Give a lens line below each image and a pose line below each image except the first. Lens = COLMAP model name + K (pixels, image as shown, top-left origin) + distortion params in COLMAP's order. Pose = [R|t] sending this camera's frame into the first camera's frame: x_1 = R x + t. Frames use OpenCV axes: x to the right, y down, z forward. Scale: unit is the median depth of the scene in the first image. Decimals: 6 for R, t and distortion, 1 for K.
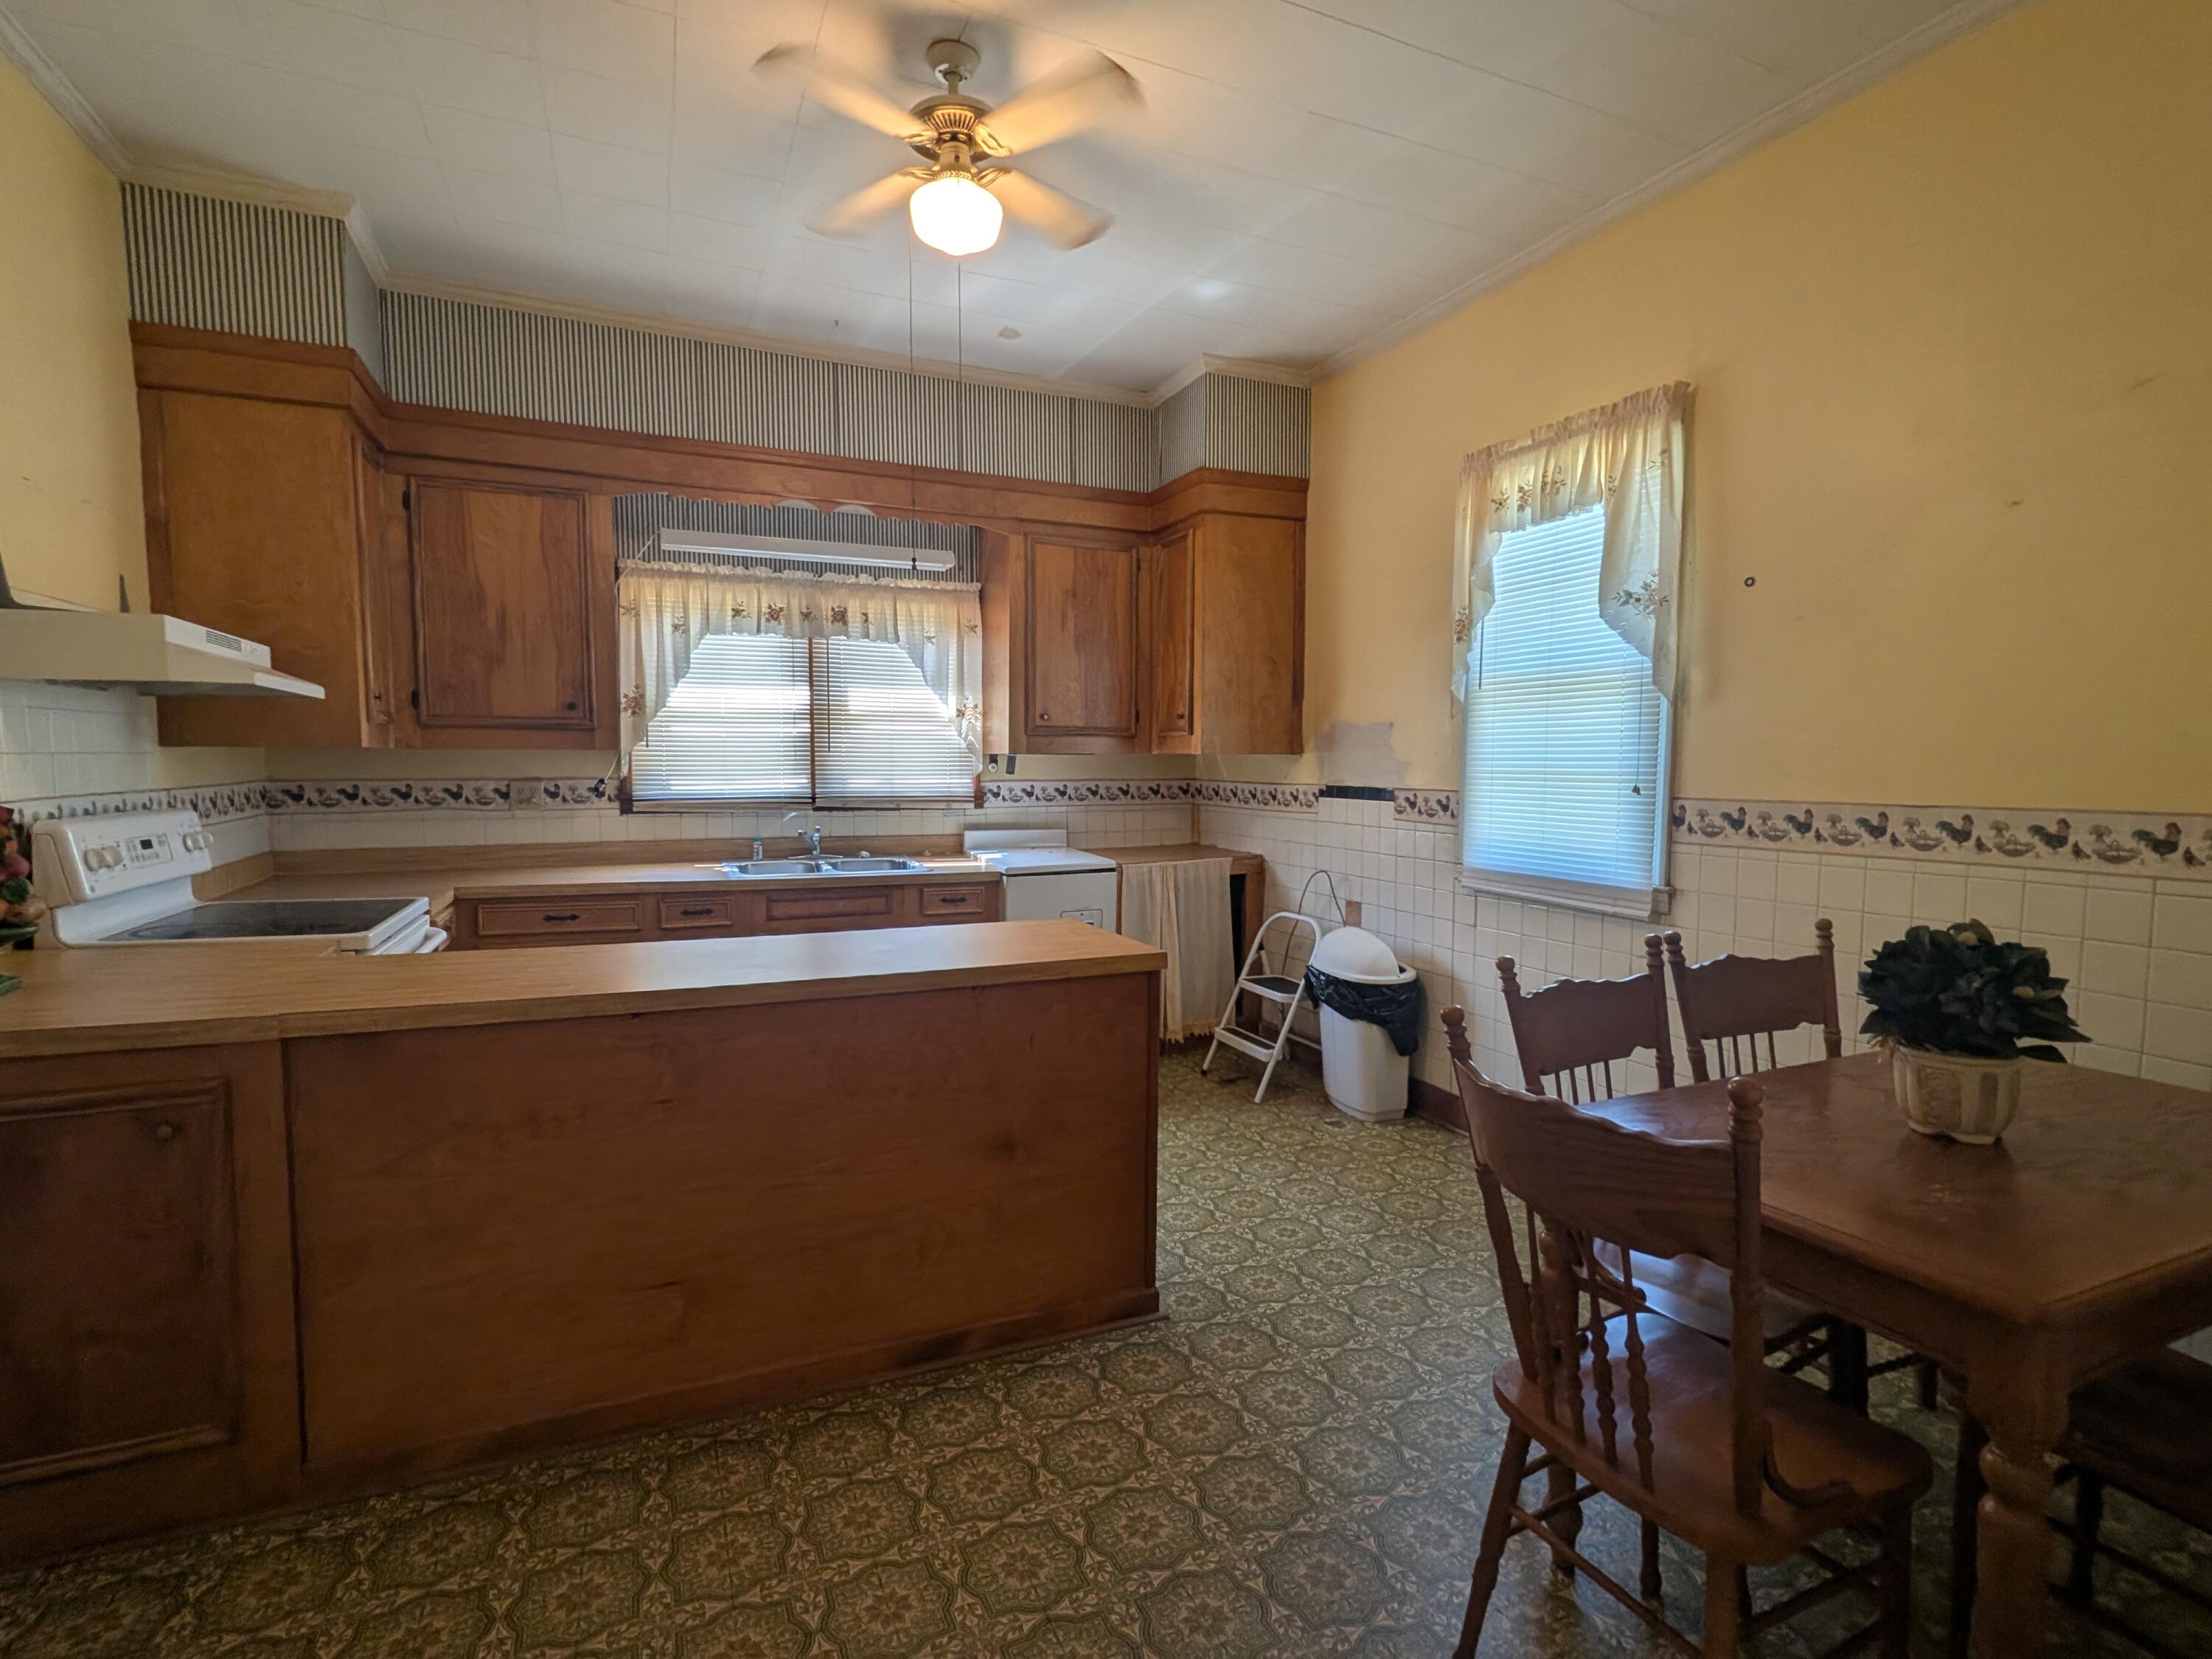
lens RADIAL K [[1042.9, 0, 1100.9], [0, 1042.9, 829.4], [0, 0, 1]] dist [0.003338, -0.003345]
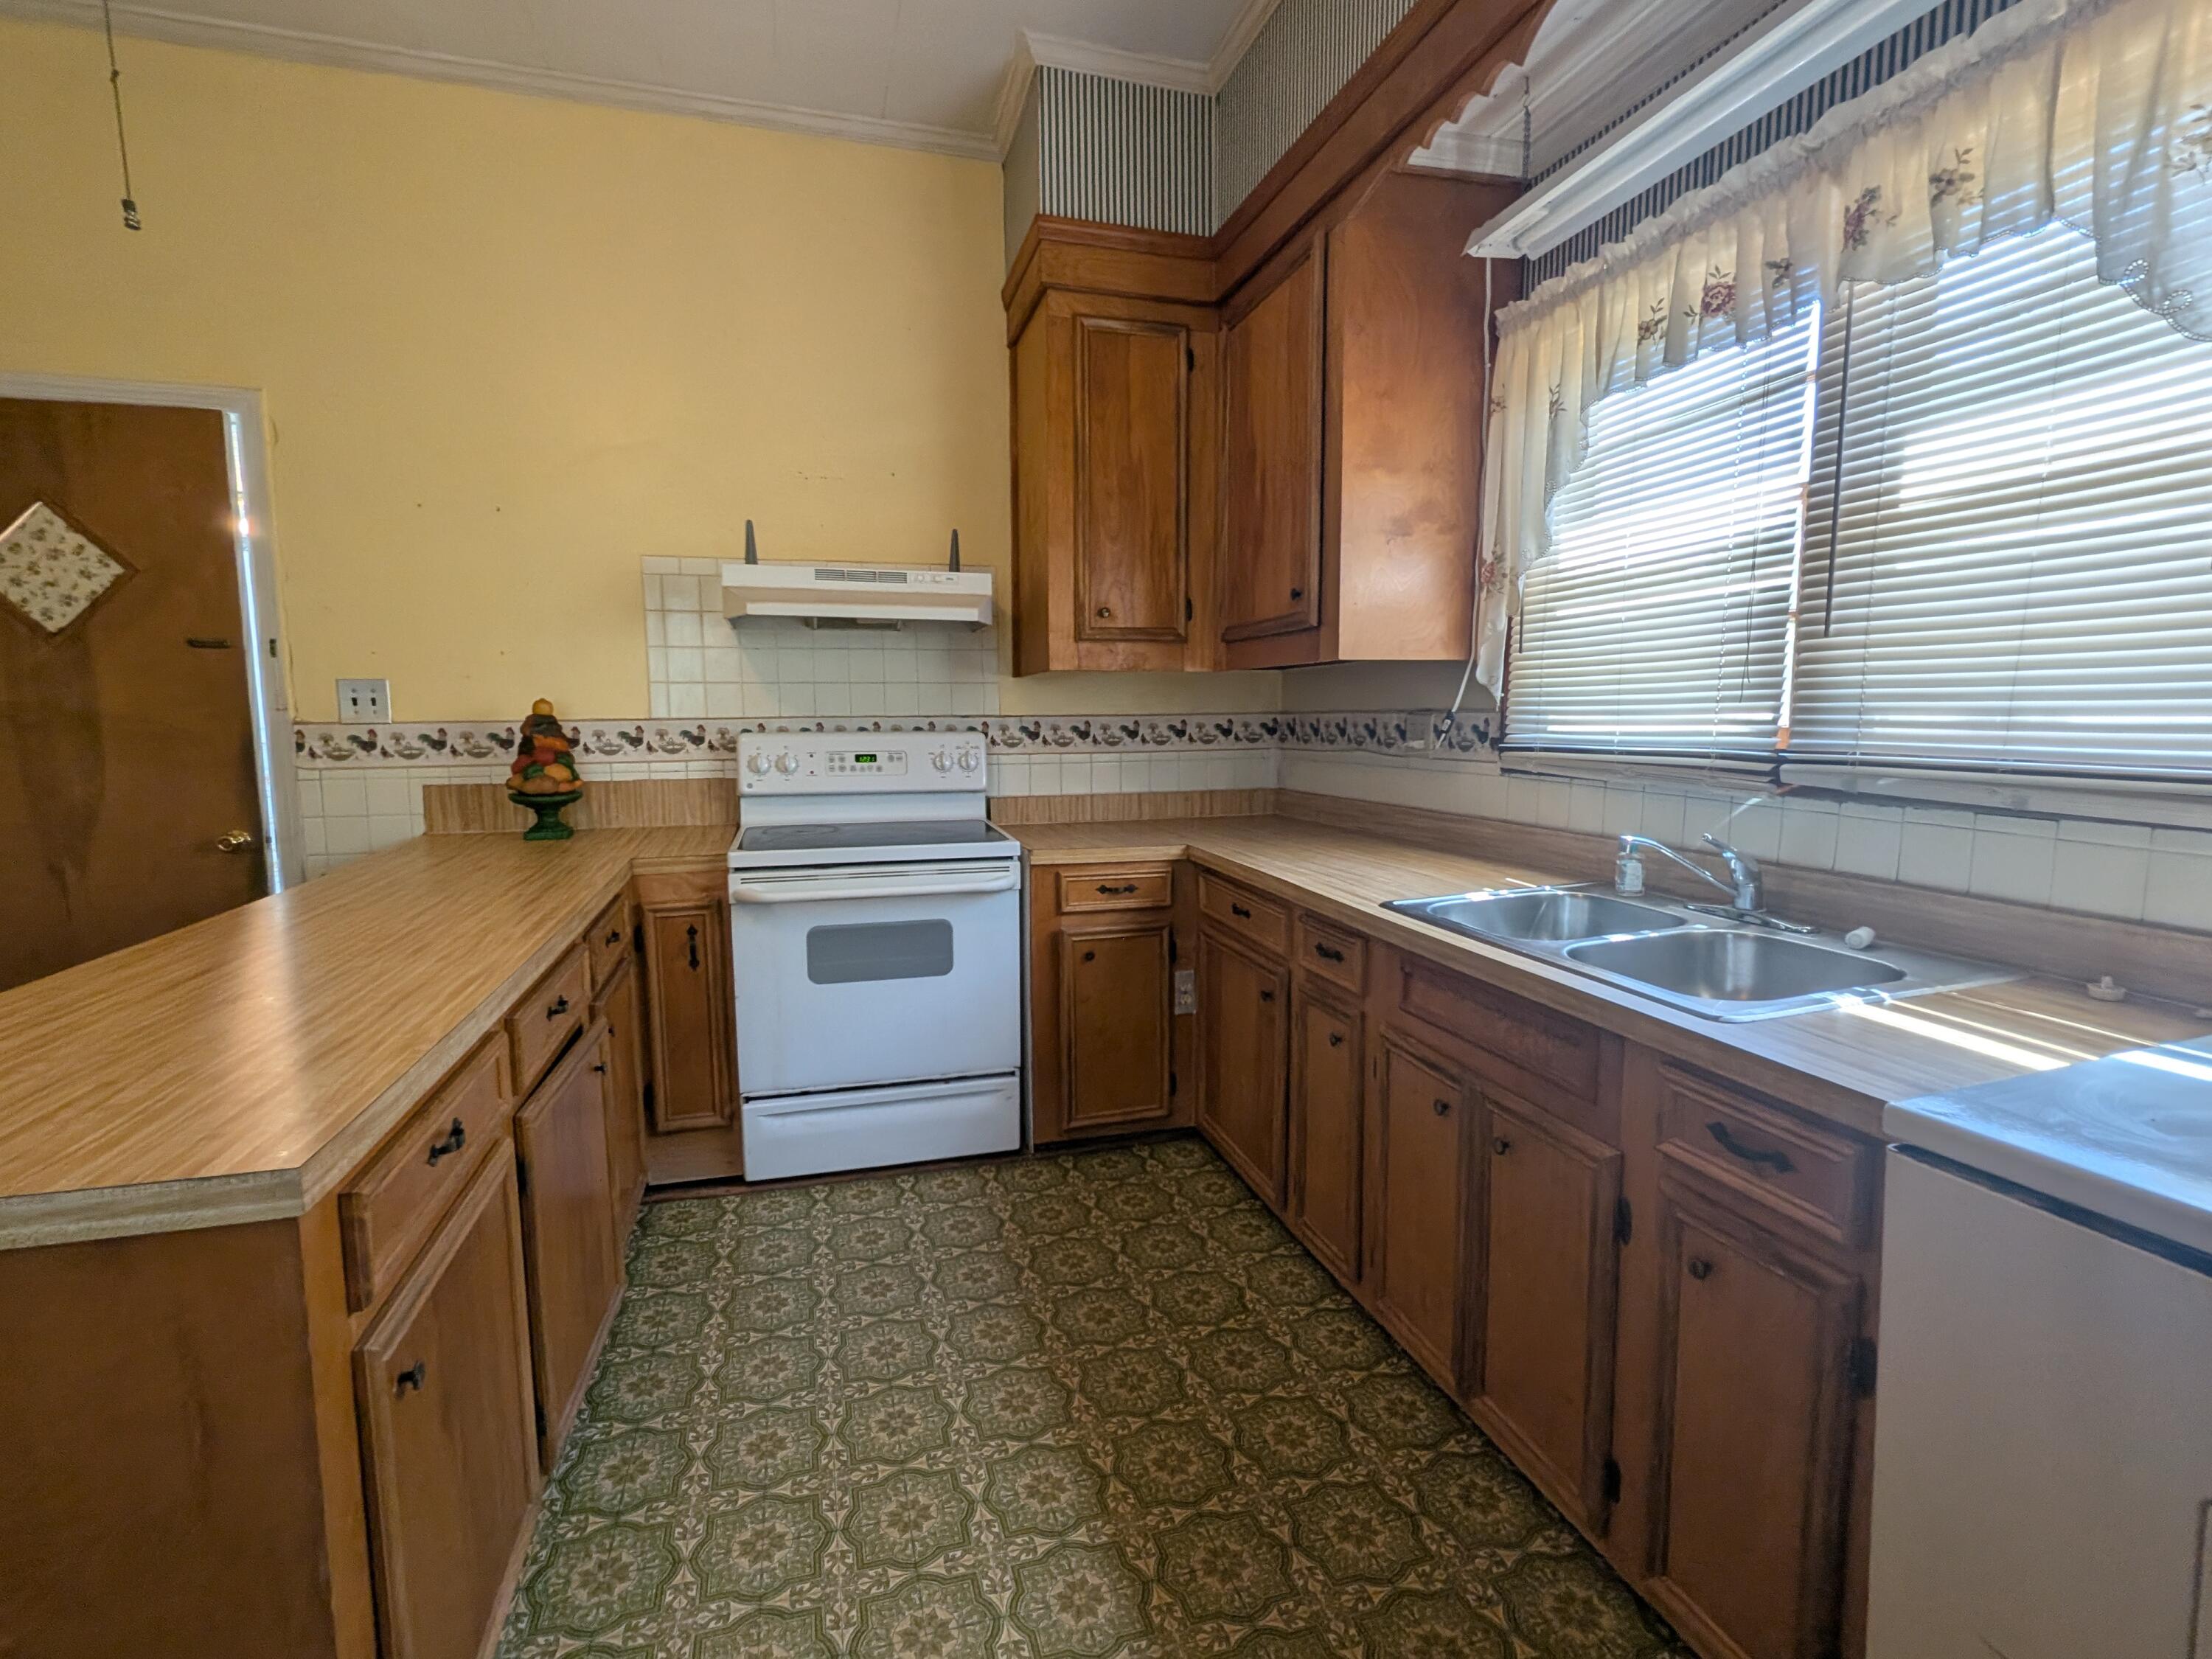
lens RADIAL K [[1042.9, 0, 1099.2], [0, 1042.9, 832.1], [0, 0, 1]] dist [0.003338, -0.003345]
pose [[-0.134907, 0.107768, -0.984980, 0.157371], [-0.063488, 0.991085, 0.117132, -0.038931], [0.988822, 0.078337, -0.126863, 0.944055]]
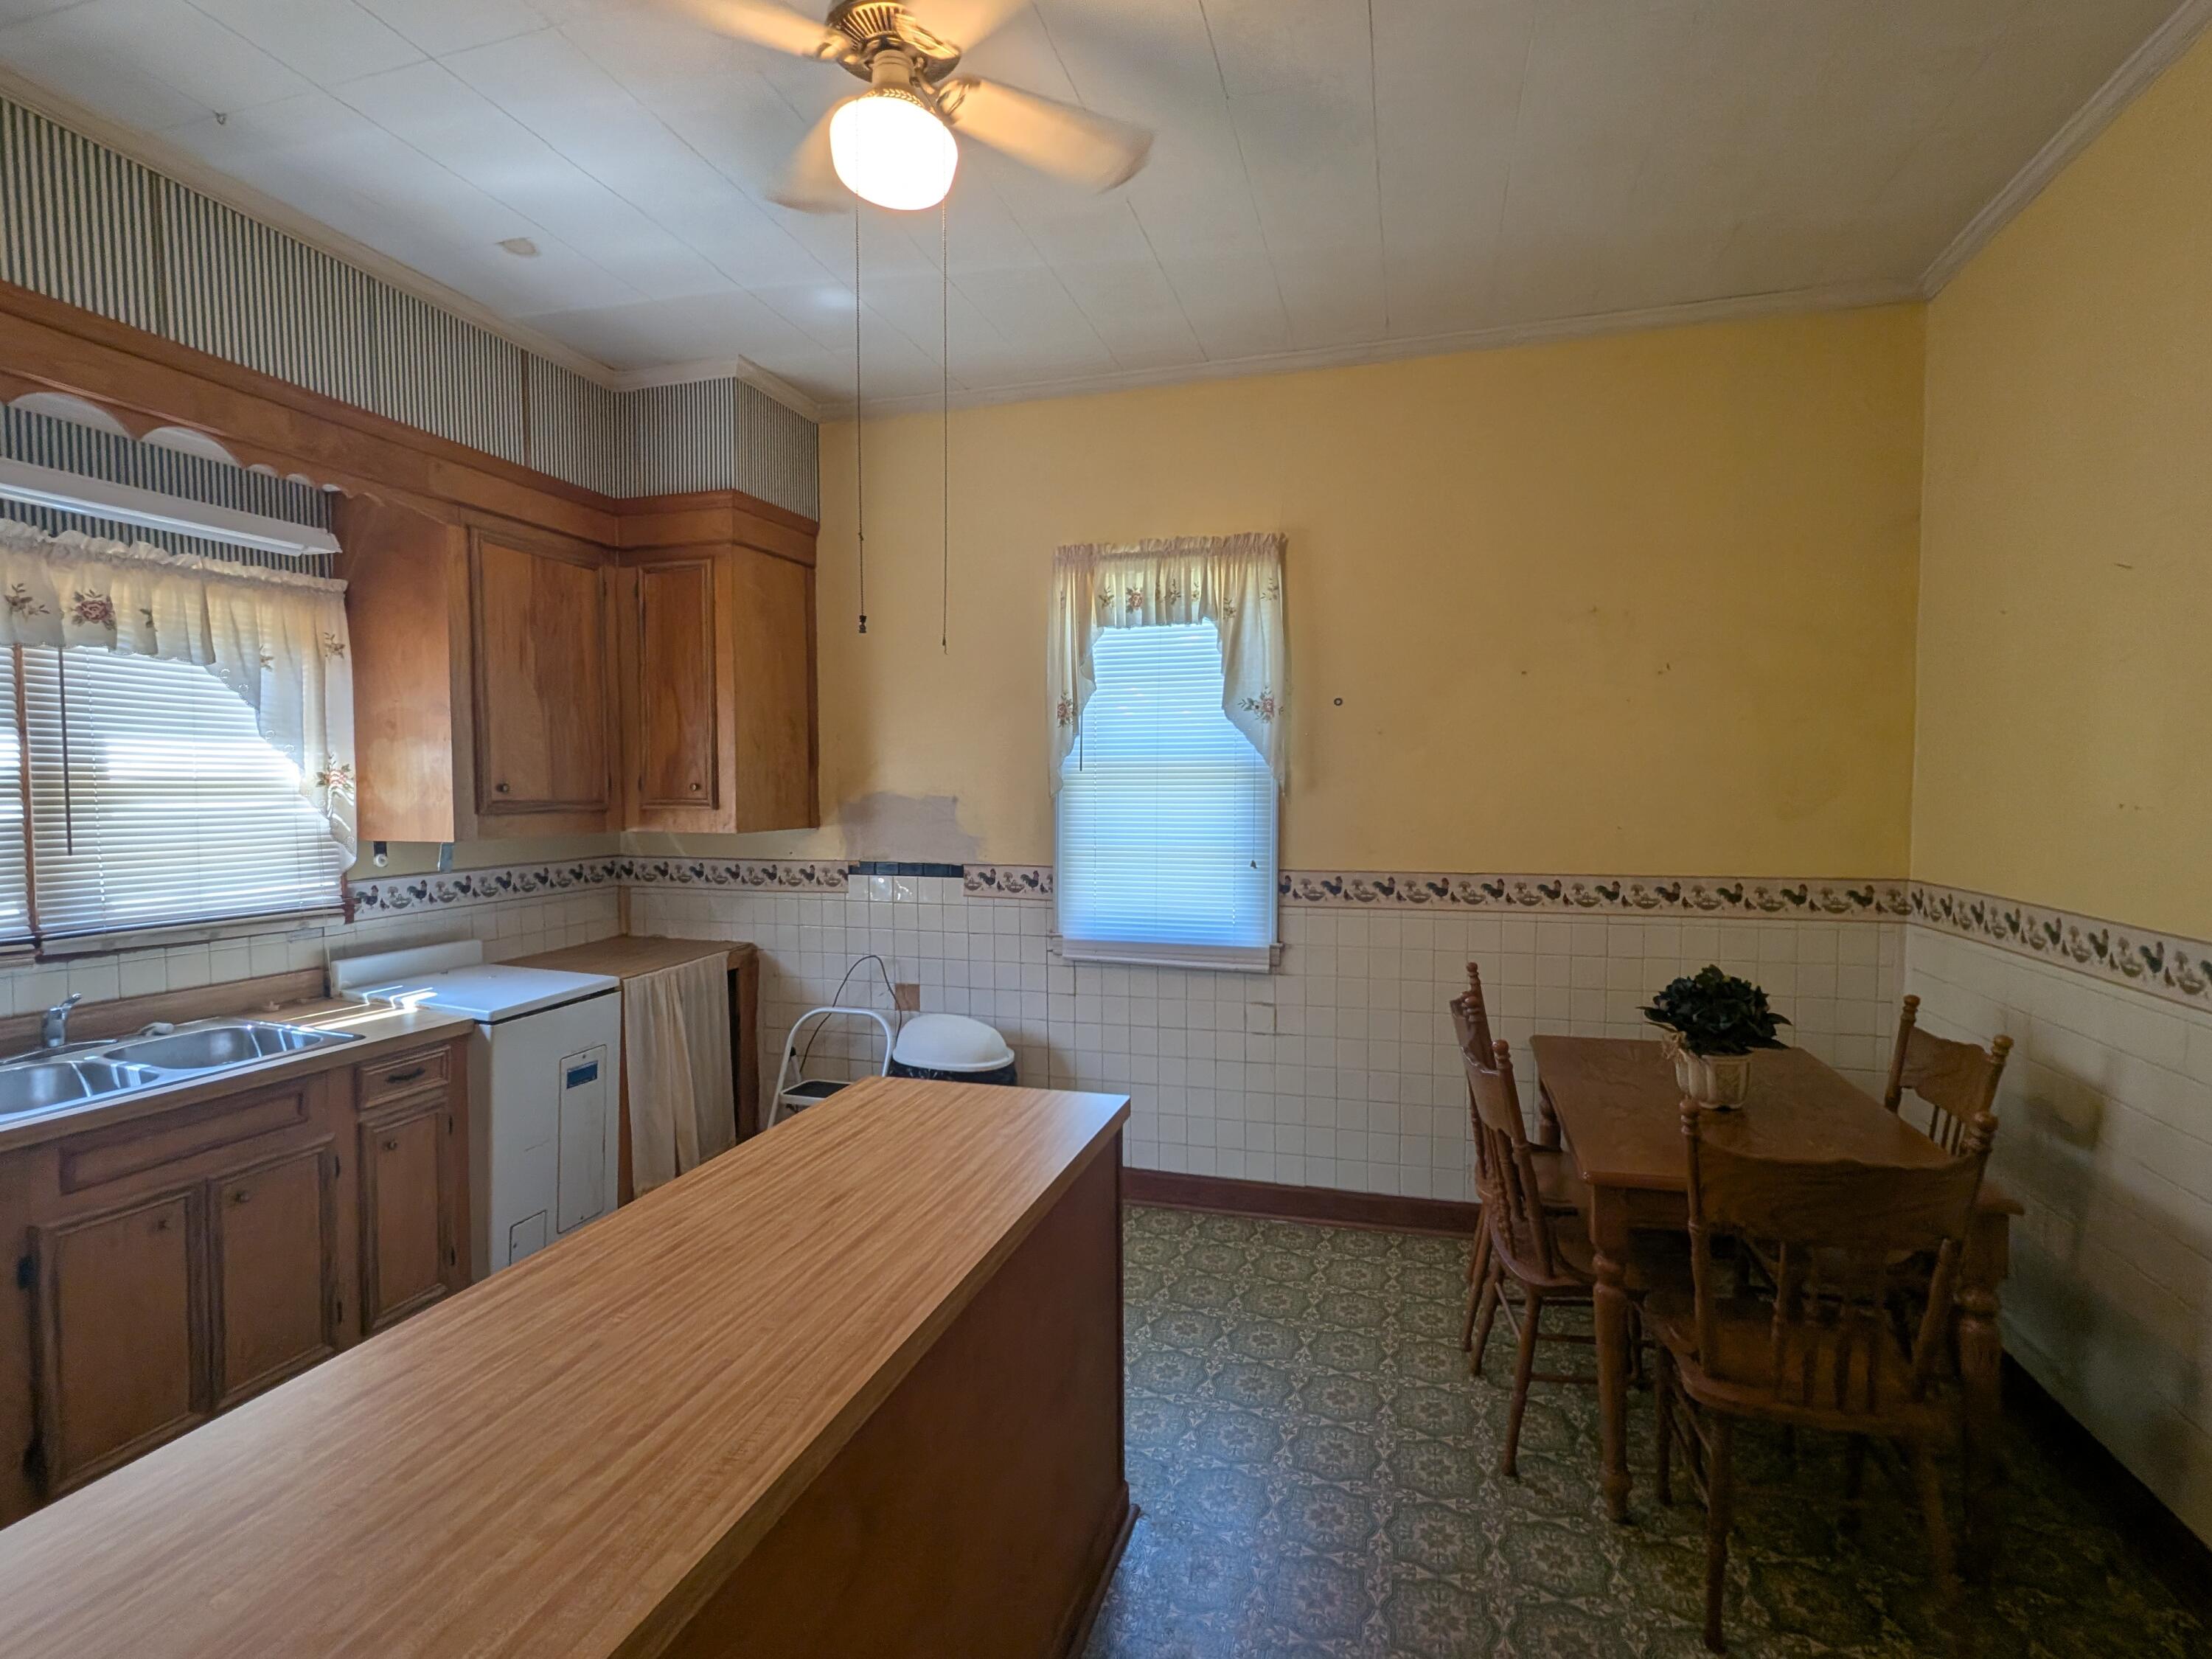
lens RADIAL K [[1042.9, 0, 1098.1], [0, 1042.9, 831.1], [0, 0, 1]] dist [0.003338, -0.003345]
pose [[0.650290, -0.039829, 0.758641, -0.381682], [0.054478, 0.998499, 0.005725, -0.070158], [-0.757730, 0.037606, 0.651484, 0.271197]]
